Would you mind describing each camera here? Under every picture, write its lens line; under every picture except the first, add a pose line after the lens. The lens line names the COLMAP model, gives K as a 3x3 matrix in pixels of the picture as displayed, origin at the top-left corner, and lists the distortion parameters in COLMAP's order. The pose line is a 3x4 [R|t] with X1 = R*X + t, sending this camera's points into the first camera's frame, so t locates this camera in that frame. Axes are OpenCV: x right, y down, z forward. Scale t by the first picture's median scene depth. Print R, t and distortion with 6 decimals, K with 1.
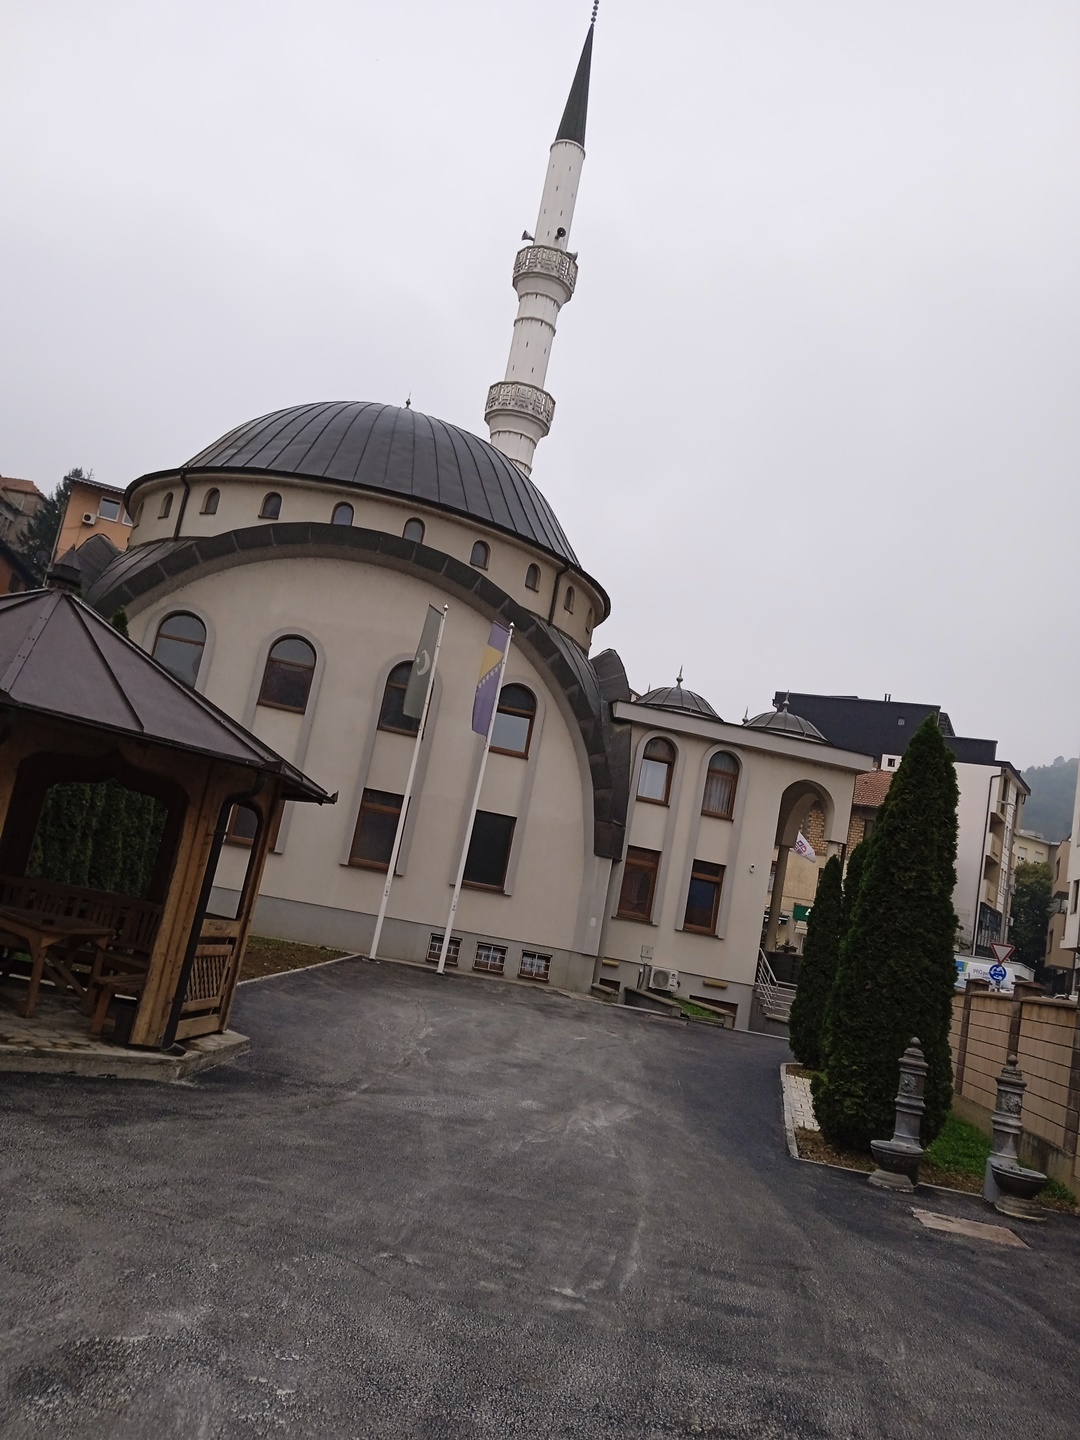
lens RADIAL K [[1157.9, 0, 545.4], [0, 1157.9, 714.9], [0, 0, 1]] dist [0.088210, -0.163495]
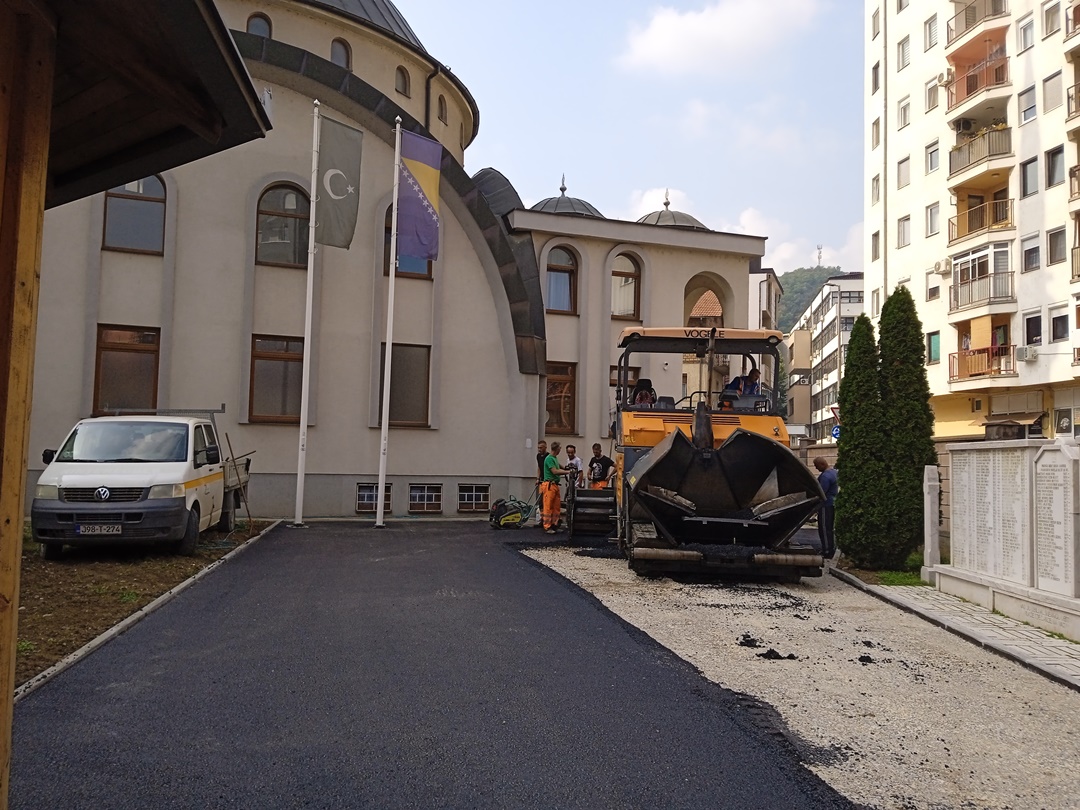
lens RADIAL K [[856.4, 0, 540.0], [0, 856.4, 405.0], [0, 0, 1]] dist [0.039088, -0.082892]
pose [[0.970837, -0.151163, 0.186078, -0.114210], [0.125957, 0.982022, 0.140598, 0.078524], [-0.203986, -0.113060, 0.972423, 0.494815]]
